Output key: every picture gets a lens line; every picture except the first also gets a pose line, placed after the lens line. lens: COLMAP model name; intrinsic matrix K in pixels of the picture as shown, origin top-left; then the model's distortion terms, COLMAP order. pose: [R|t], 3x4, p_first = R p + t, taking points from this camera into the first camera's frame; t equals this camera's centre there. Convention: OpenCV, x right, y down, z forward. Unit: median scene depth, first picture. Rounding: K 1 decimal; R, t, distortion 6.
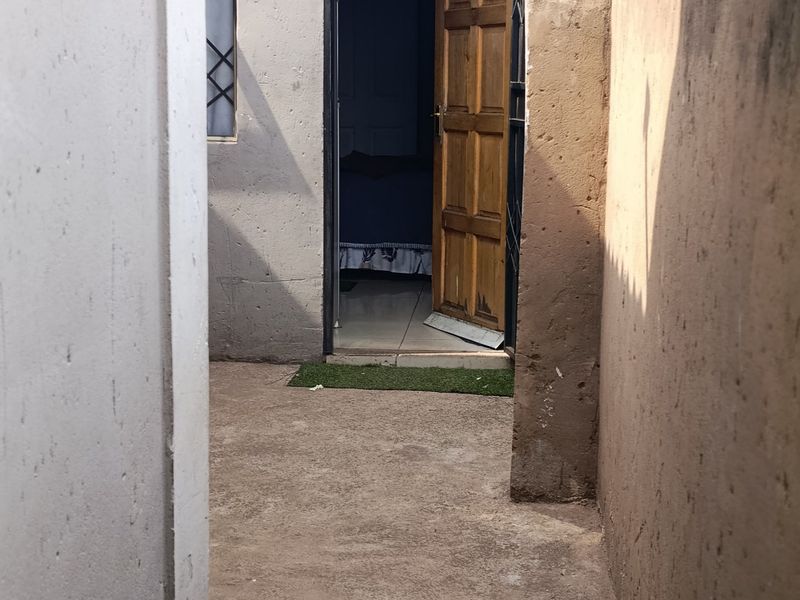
lens RADIAL K [[1415.2, 0, 400.6], [0, 1415.2, 277.2], [0, 0, 1]] dist [0.354263, -1.893579]
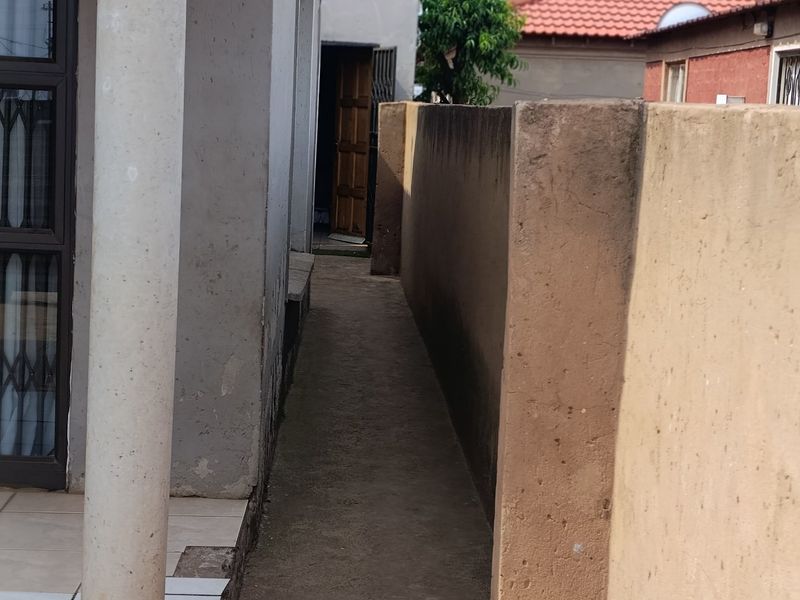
lens RADIAL K [[1415.2, 0, 400.6], [0, 1415.2, 277.2], [0, 0, 1]] dist [0.354263, -1.893579]
pose [[0.992706, 0.020766, 0.118757, -0.150443], [-0.017895, 0.999523, -0.025190, 0.168172], [-0.119223, 0.022881, 0.992604, -1.377350]]
